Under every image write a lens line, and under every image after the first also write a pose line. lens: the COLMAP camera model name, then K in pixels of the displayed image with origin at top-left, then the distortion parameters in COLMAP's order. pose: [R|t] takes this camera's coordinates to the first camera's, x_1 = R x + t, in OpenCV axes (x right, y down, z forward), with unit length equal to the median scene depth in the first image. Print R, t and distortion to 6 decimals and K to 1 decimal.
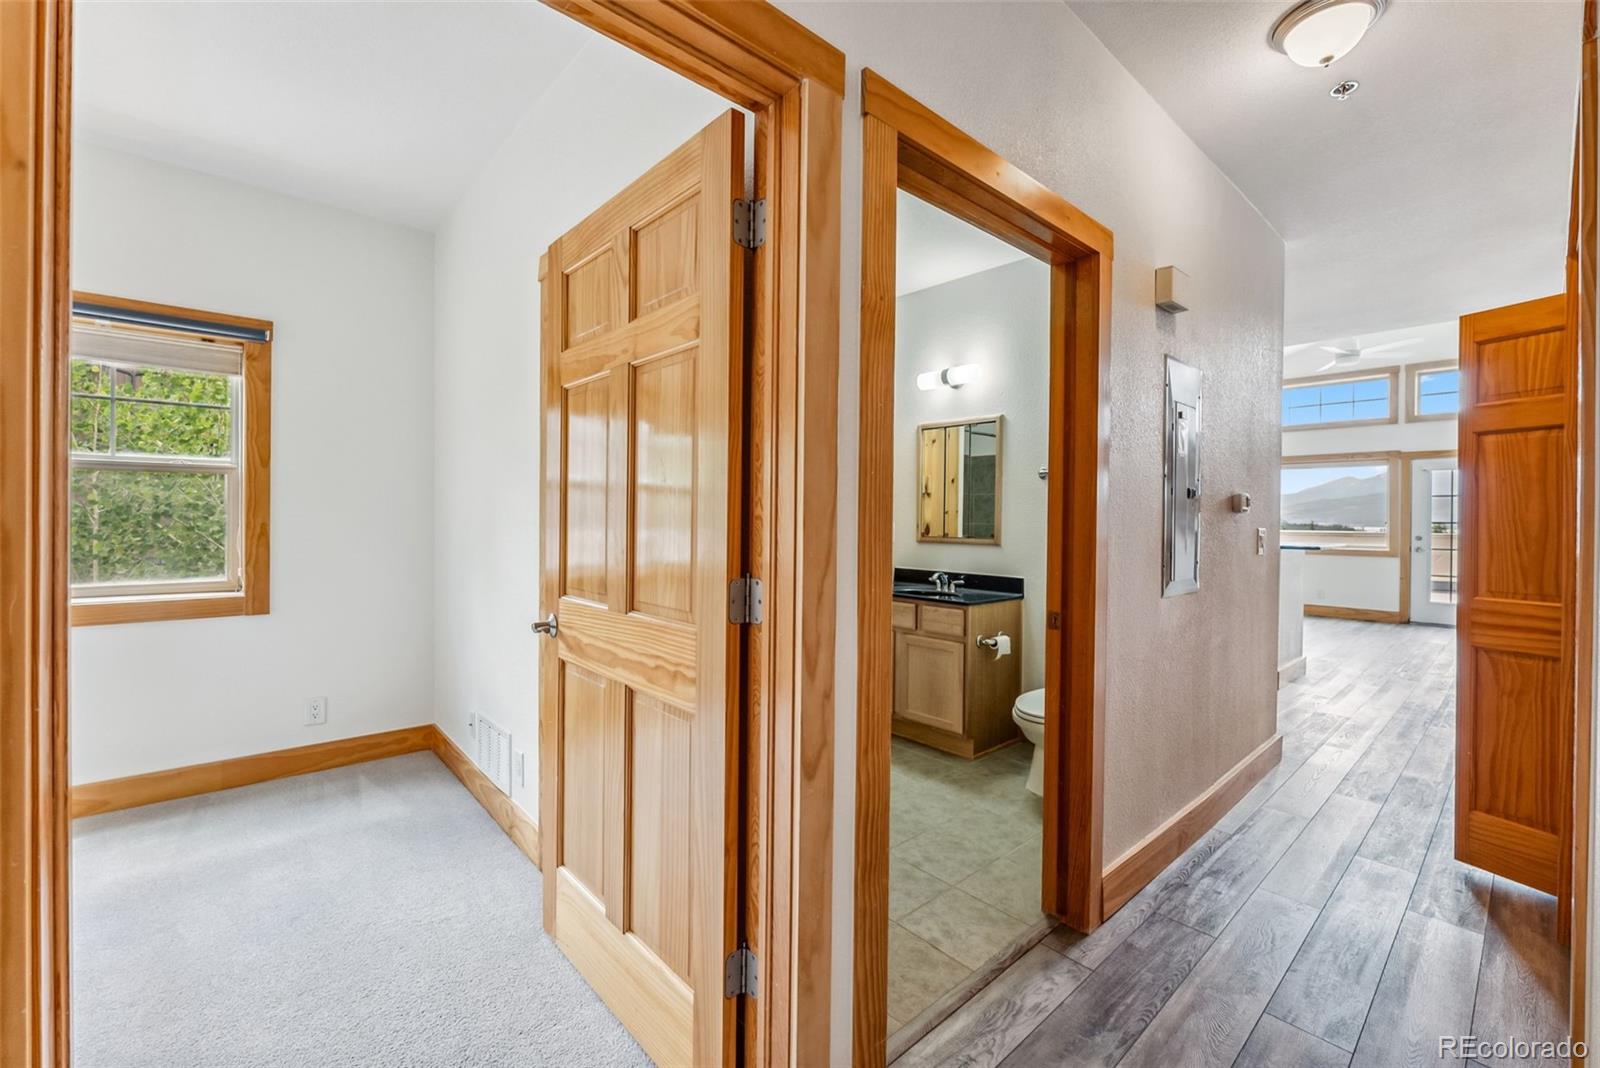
lens RADIAL K [[664.2, 0, 802.2], [0, 664.2, 524.0], [0, 0, 1]] dist [-0.002057, -0.000149]
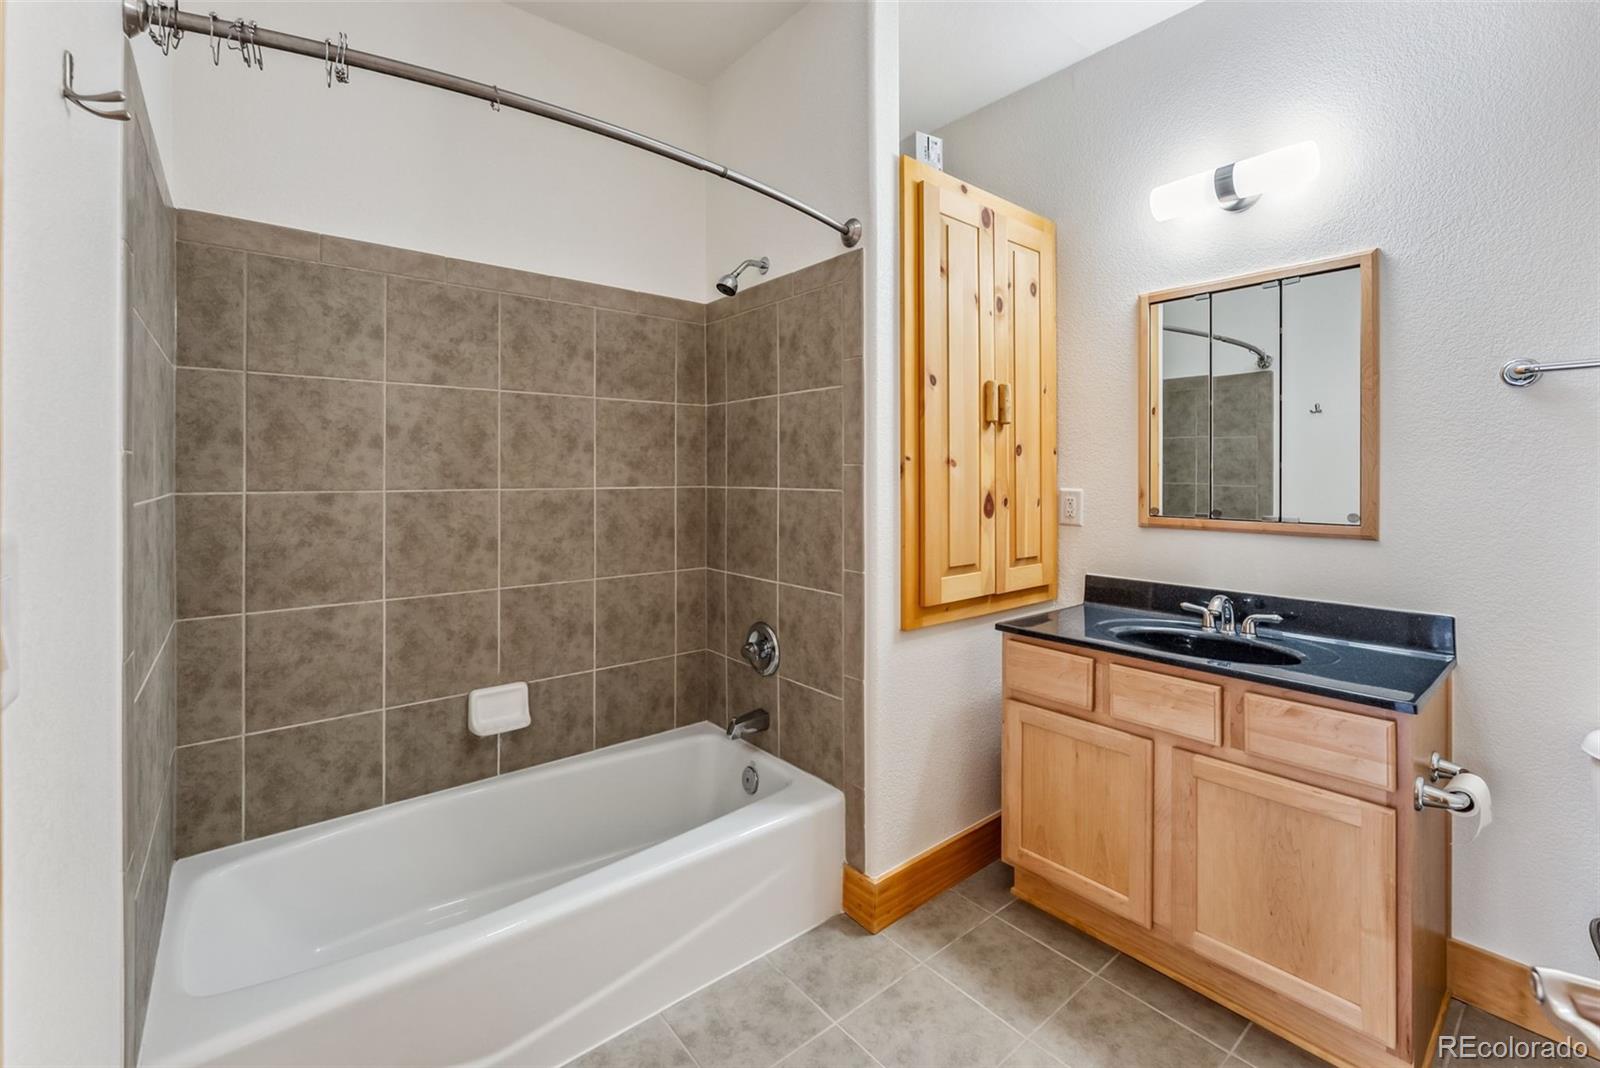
lens RADIAL K [[686.4, 0, 801.8], [0, 686.4, 473.6], [0, 0, 1]] dist [-0.000637, -0.000075]
pose [[0.999227, -0.010062, -0.038000, -0.082957], [0.009678, 0.999900, -0.010283, -0.013086], [0.038100, 0.009907, 0.999225, 0.603999]]
